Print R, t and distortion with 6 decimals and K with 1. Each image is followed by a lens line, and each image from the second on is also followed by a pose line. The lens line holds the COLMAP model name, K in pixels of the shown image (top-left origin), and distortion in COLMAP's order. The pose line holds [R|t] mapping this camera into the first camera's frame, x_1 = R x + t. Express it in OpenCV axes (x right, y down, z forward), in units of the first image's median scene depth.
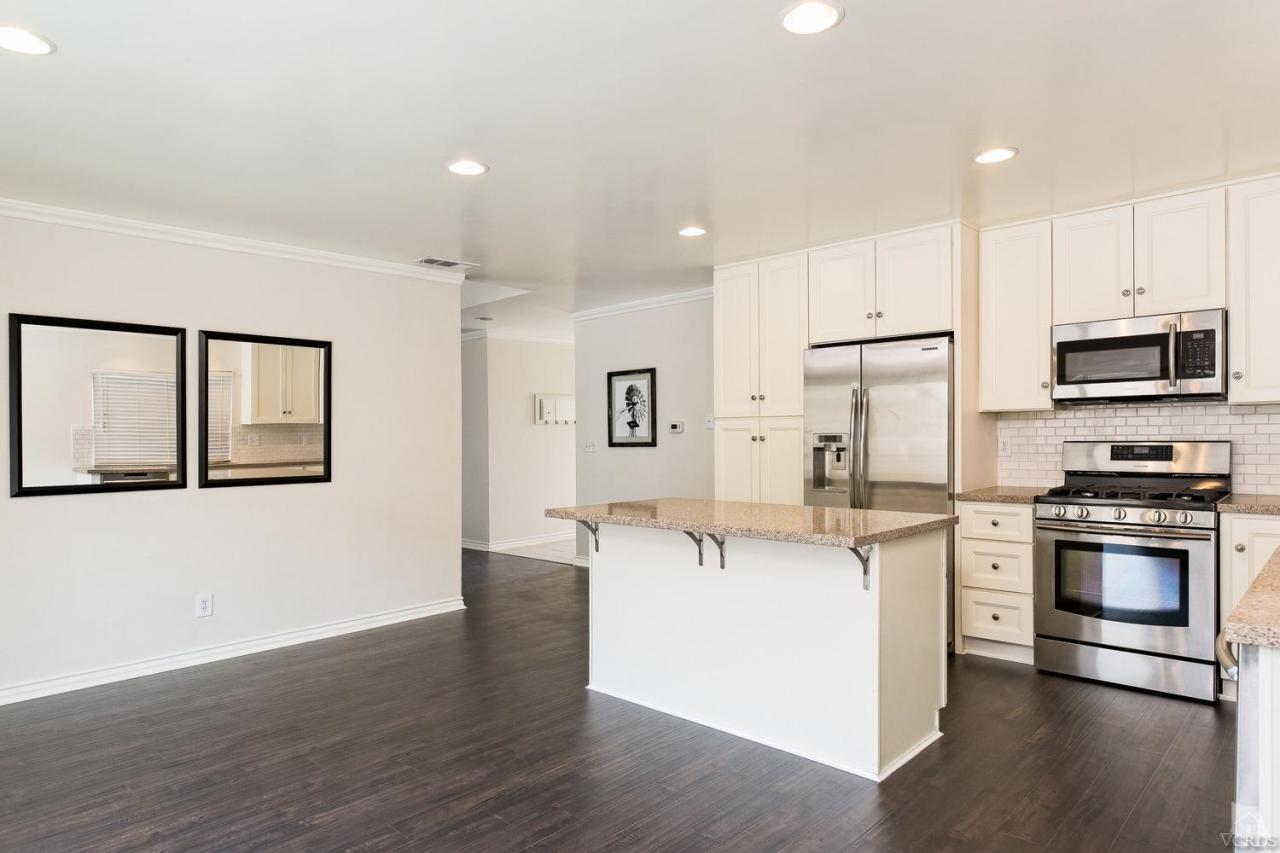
lens RADIAL K [[763.3, 0, 635.6], [0, 763.3, 431.4], [0, 0, 1]] dist [-0.004996, -0.001613]
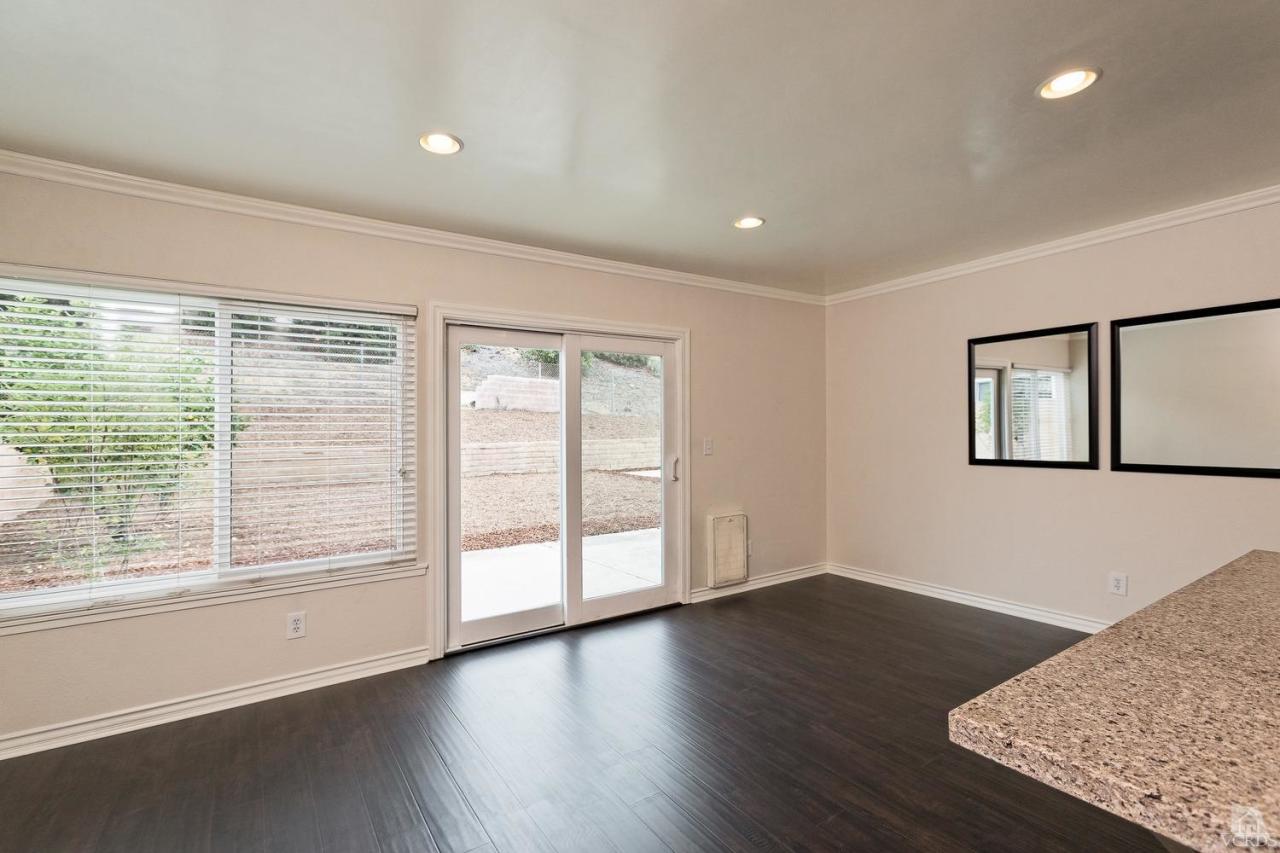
lens RADIAL K [[584.4, 0, 640.2], [0, 584.4, 416.6], [0, 0, 1]] dist [-0.003792, -0.000490]
pose [[-0.199280, -0.001718, -0.979941, 0.375608], [0.015448, 0.999869, -0.004894, -0.007171], [0.979821, -0.016113, -0.199227, 0.568984]]
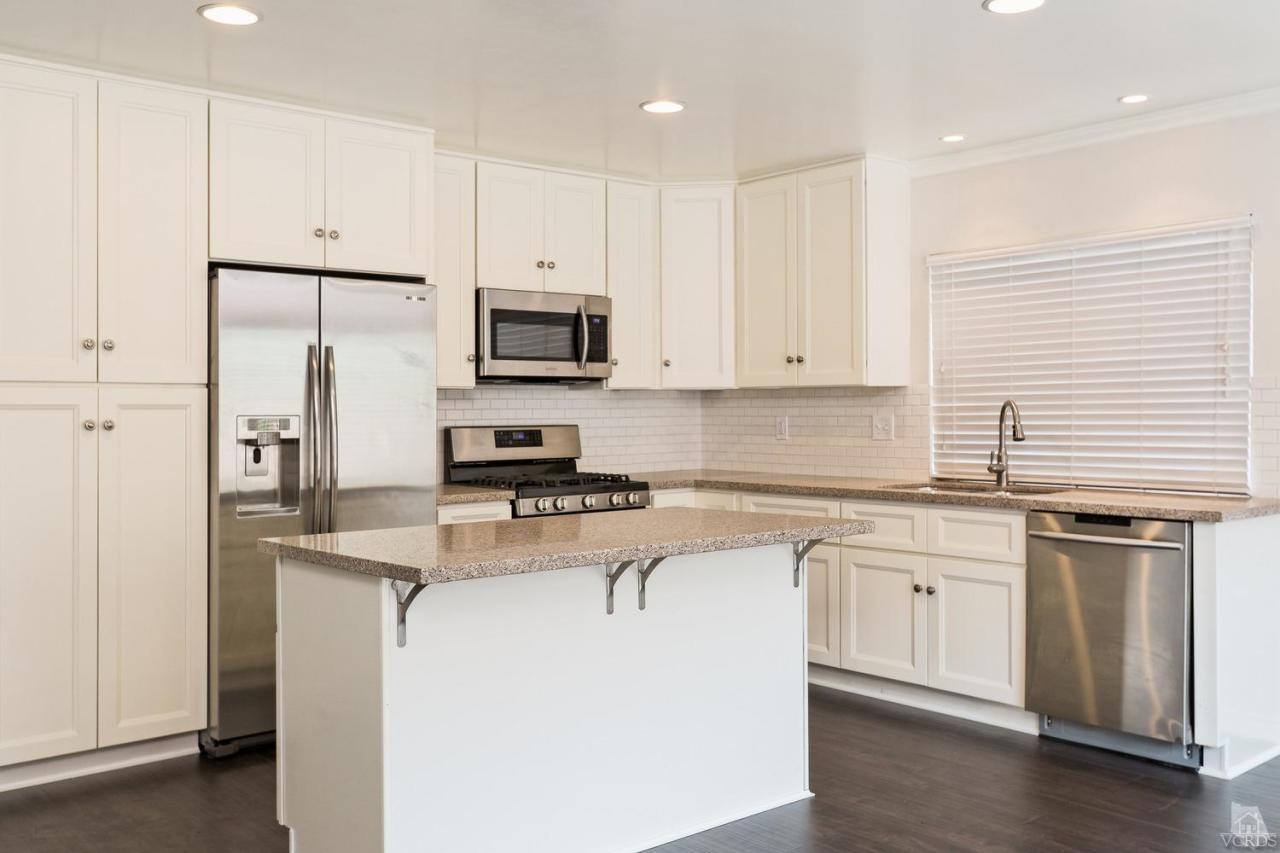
lens RADIAL K [[1157.0, 0, 637.0], [0, 1157.0, 422.6], [0, 0, 1]] dist [-0.038269, 0.000000]
pose [[0.105449, 0.004592, 0.994414, -0.708087], [0.005899, 0.999969, -0.005243, 0.017110], [-0.994407, 0.006419, 0.105419, 0.710377]]
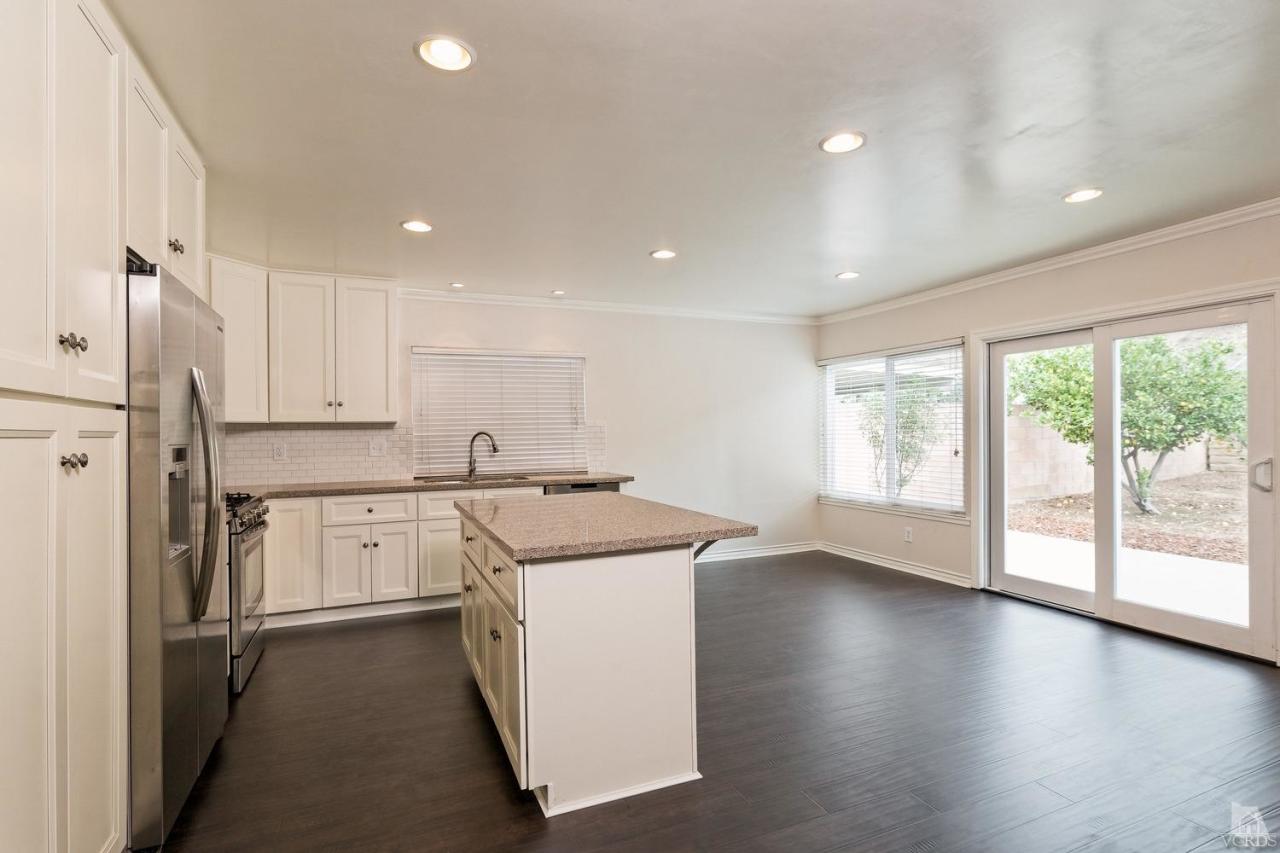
lens RADIAL K [[626.1, 0, 629.3], [0, 626.1, 438.0], [0, 0, 1]] dist [0.000676, 0.004121]
pose [[-0.915004, 0.026871, 0.402549, -0.225651], [0.029610, 0.999561, 0.000580, 0.010277], [-0.402357, 0.012451, -0.915398, 1.466073]]
